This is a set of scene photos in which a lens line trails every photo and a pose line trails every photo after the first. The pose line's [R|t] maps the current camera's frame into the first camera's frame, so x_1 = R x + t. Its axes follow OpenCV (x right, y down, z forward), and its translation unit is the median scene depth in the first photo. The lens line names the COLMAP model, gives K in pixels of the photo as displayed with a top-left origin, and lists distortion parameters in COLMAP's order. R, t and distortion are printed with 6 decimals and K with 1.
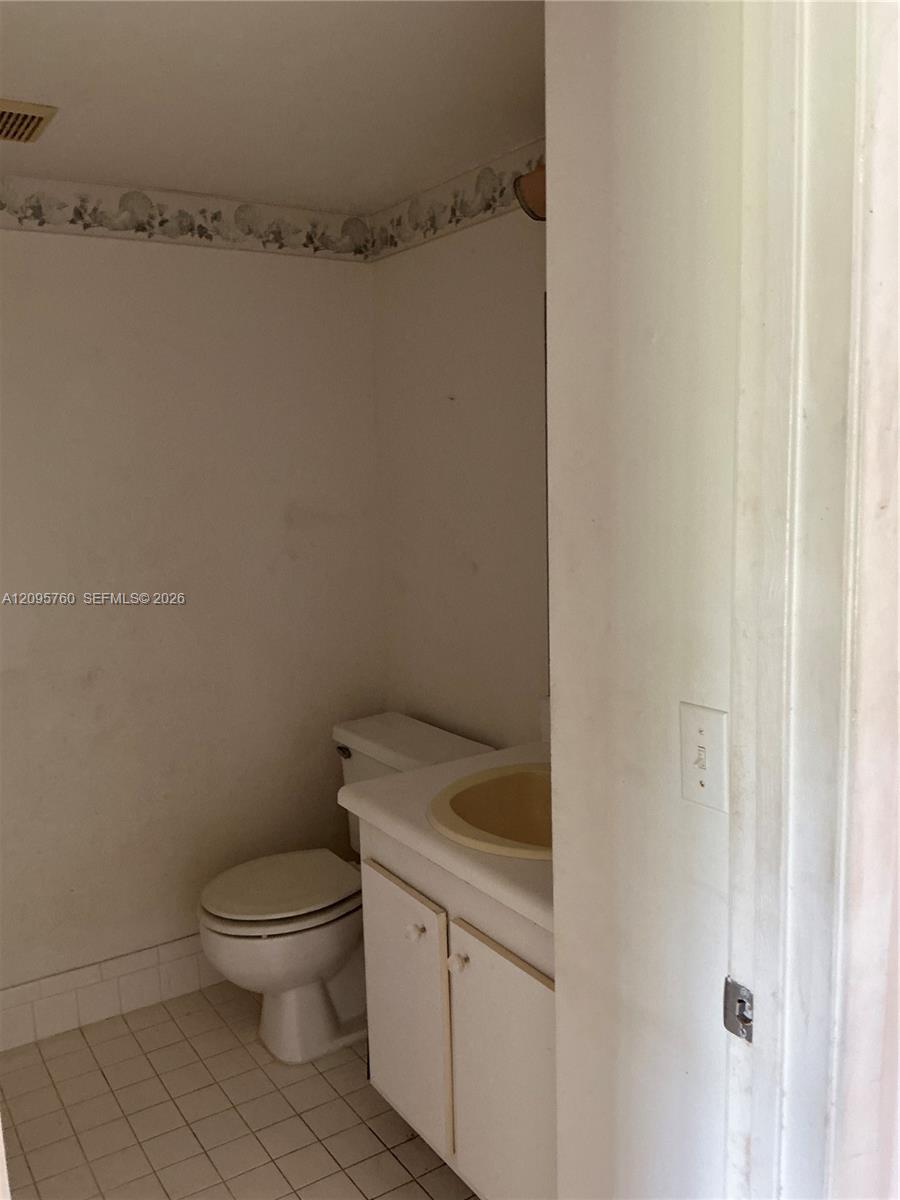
lens RADIAL K [[995.0, 0, 450.9], [0, 995.0, 598.1], [0, 0, 1]] dist [0.116445, -0.221218]
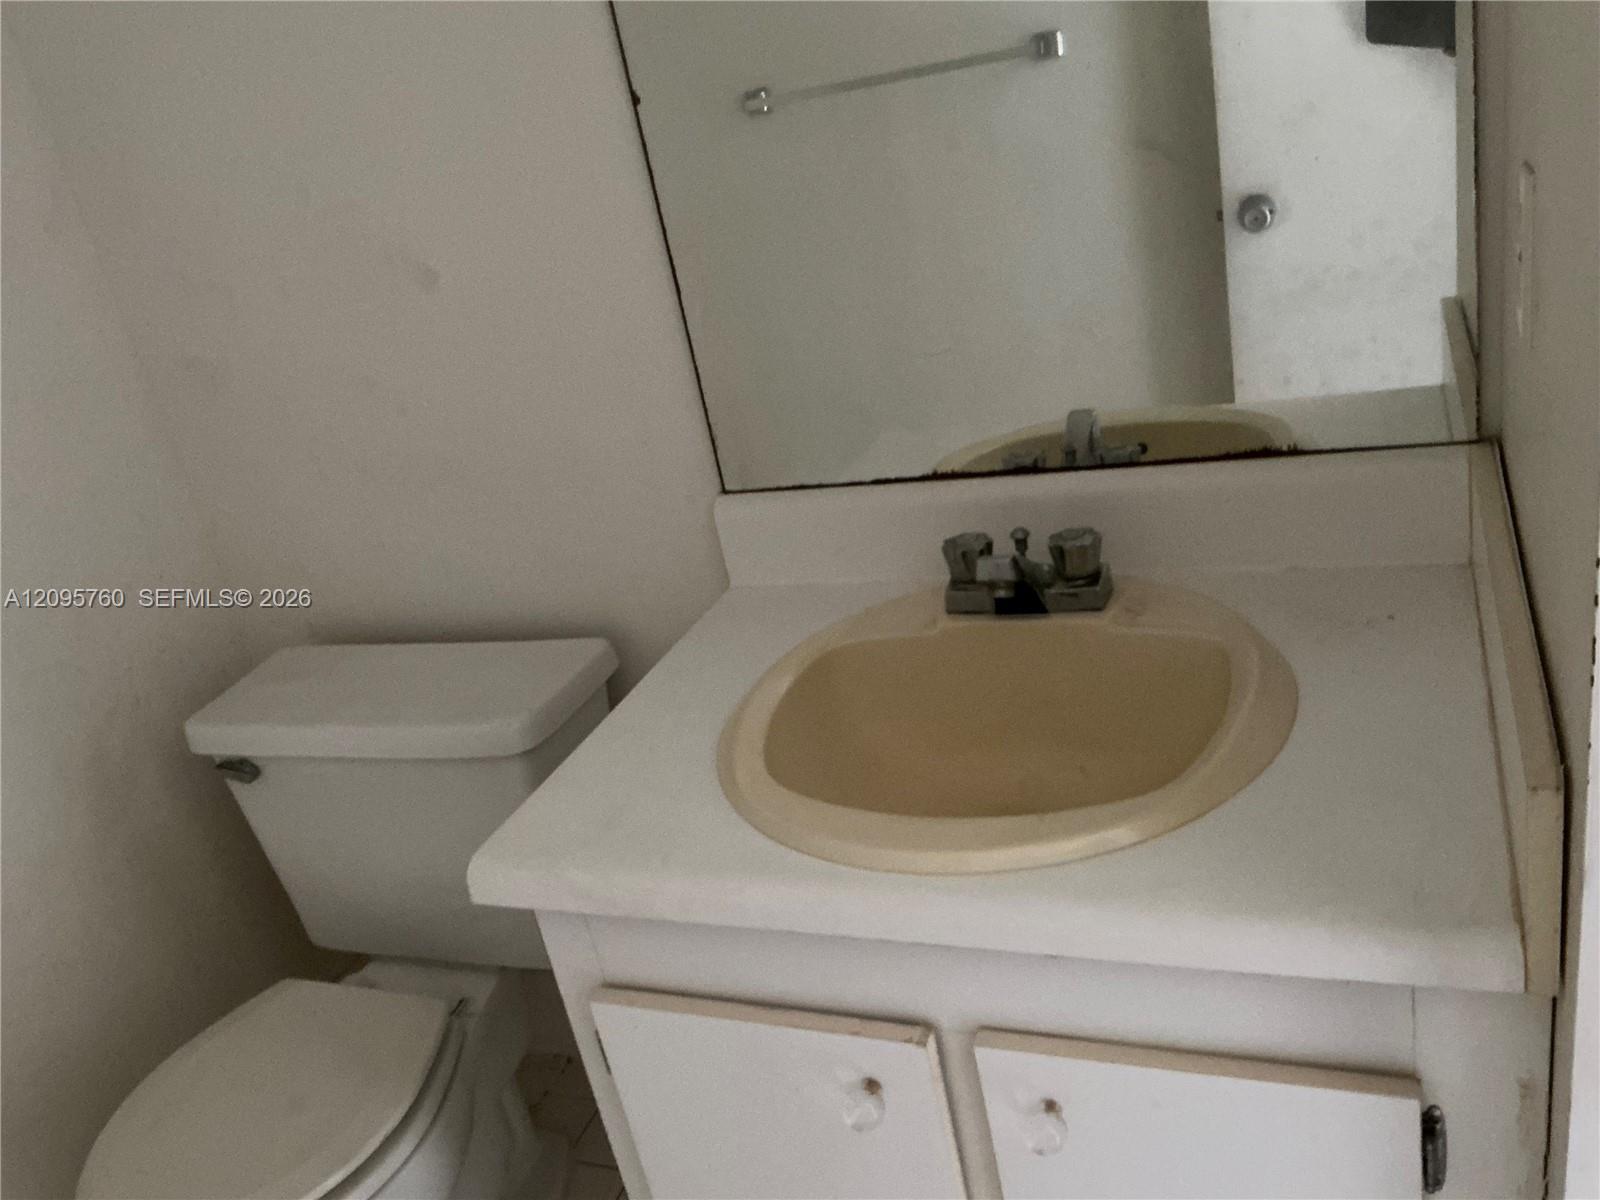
lens RADIAL K [[1304.2, 0, 800.0], [0, 1304.2, 600.0], [0, 0, 1]] dist [0.085372, -0.178762]
pose [[0.800083, -0.338563, 0.495220, -0.201398], [0.238923, 0.937060, 0.254625, -0.005049], [-0.550257, -0.085402, 0.830616, 0.460789]]
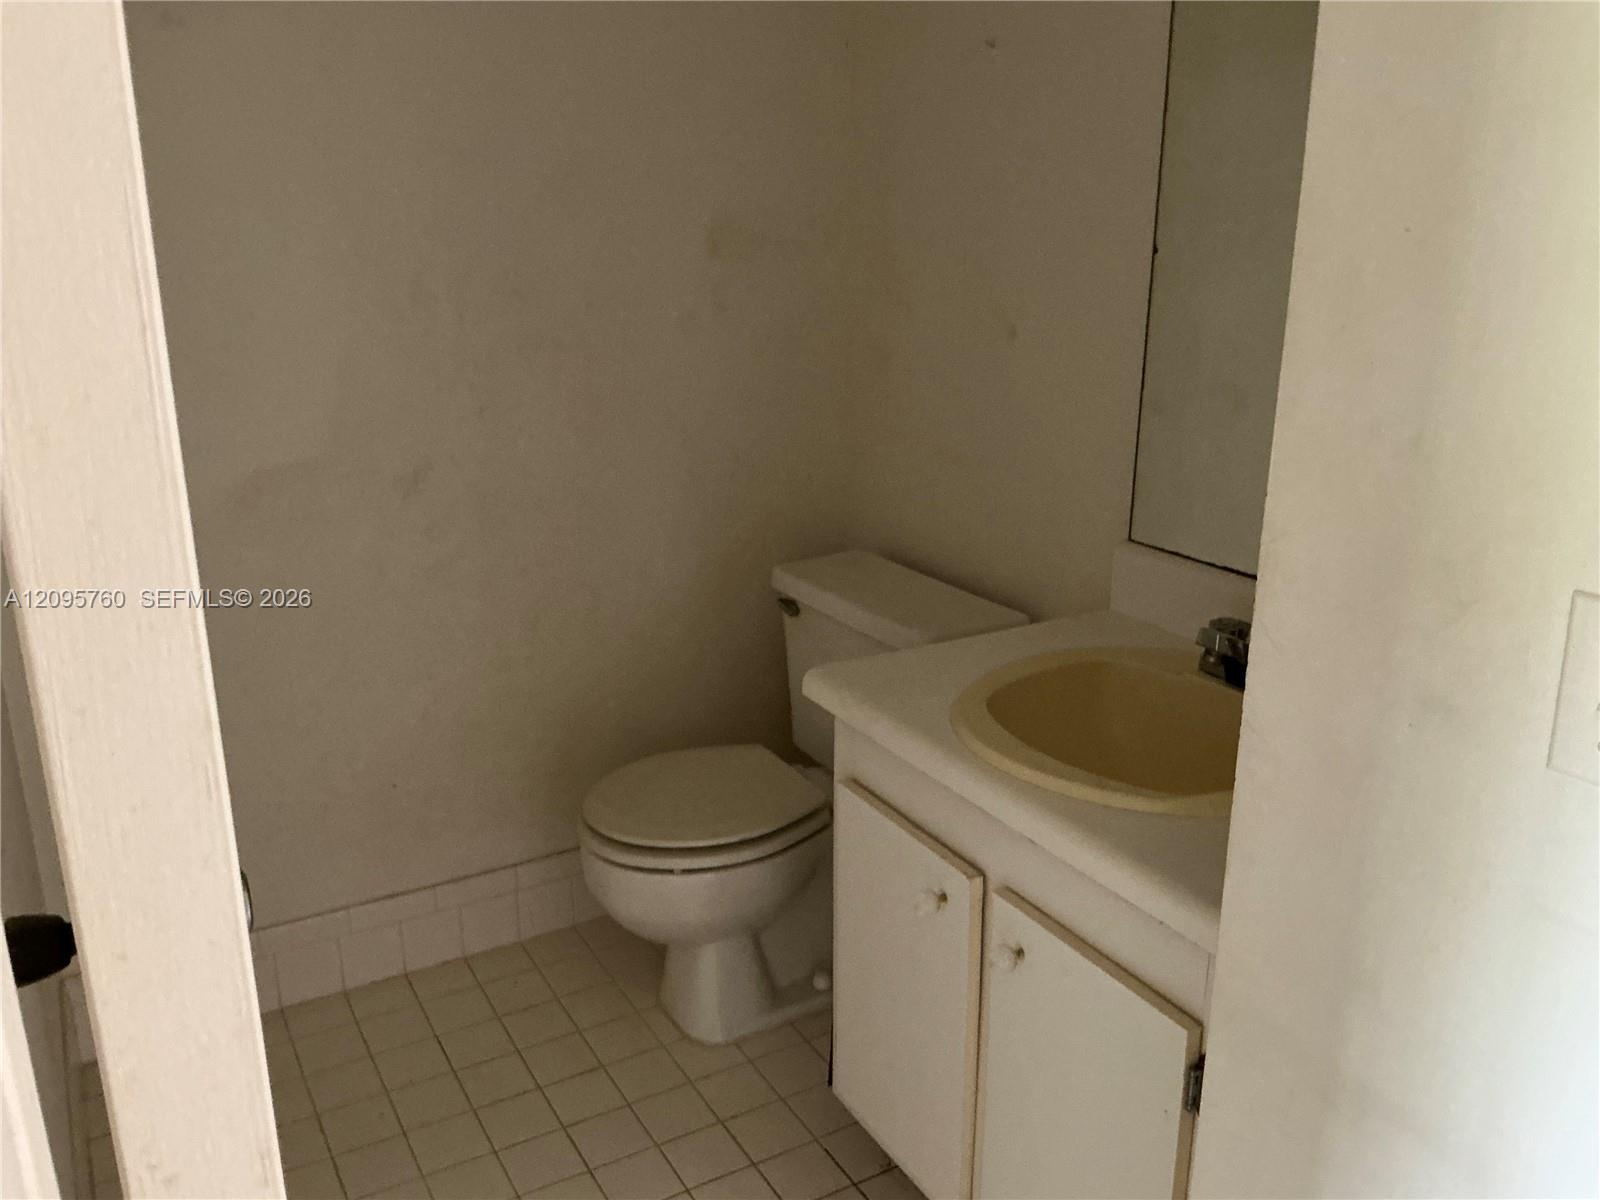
lens RADIAL K [[1326.7, 0, 796.5], [0, 1326.7, 600.0], [0, 0, 1]] dist [0.116445, -0.221218]
pose [[0.997701, 0.048957, -0.046852, -0.071647], [-0.040769, 0.985937, 0.162070, 0.005916], [0.054128, -0.159788, 0.985666, 0.145503]]
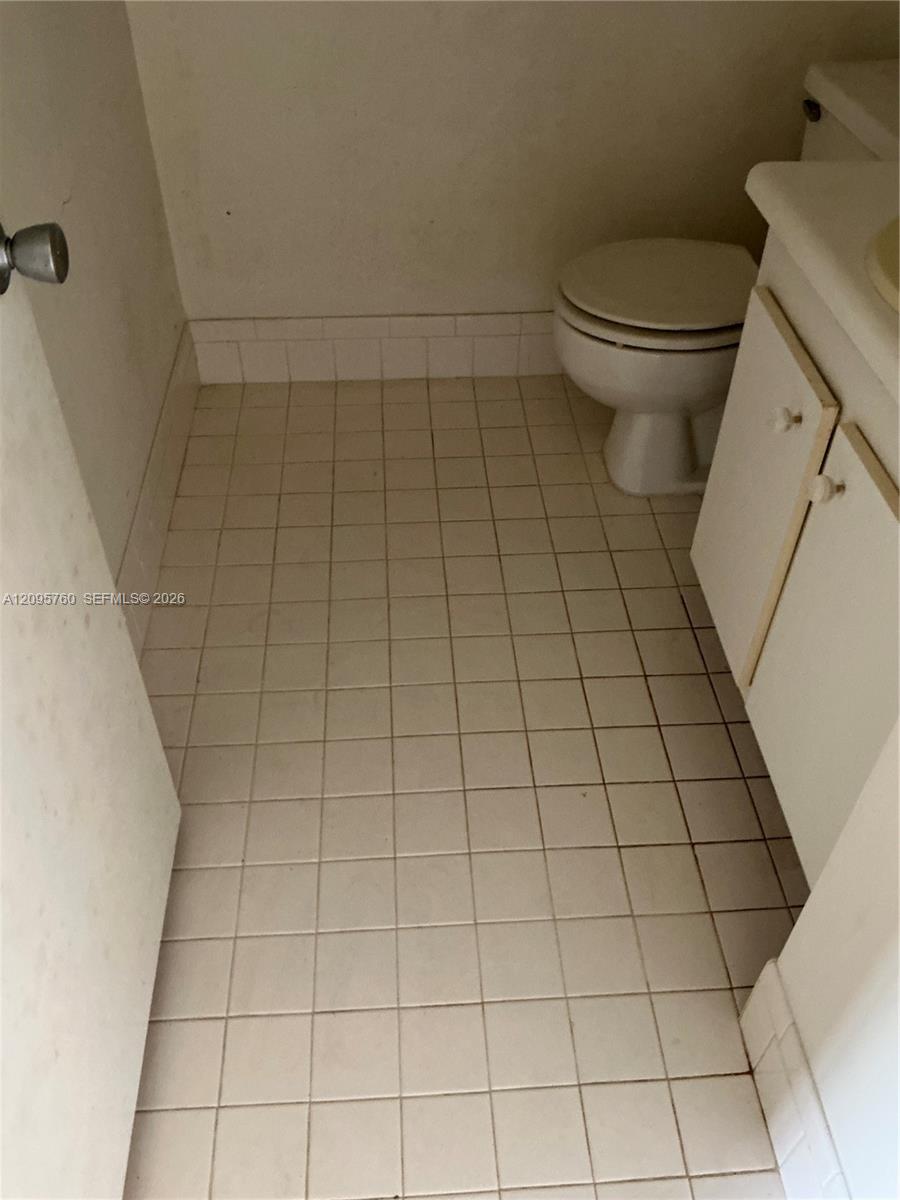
lens RADIAL K [[978.2, 0, 450.0], [0, 978.2, 600.0], [0, 0, 1]] dist [0.085372, -0.178762]
pose [[0.868486, 0.365306, -0.335088, 0.026724], [-0.098230, 0.789389, 0.605983, 0.044769], [0.485885, -0.493372, 0.721457, 0.293672]]
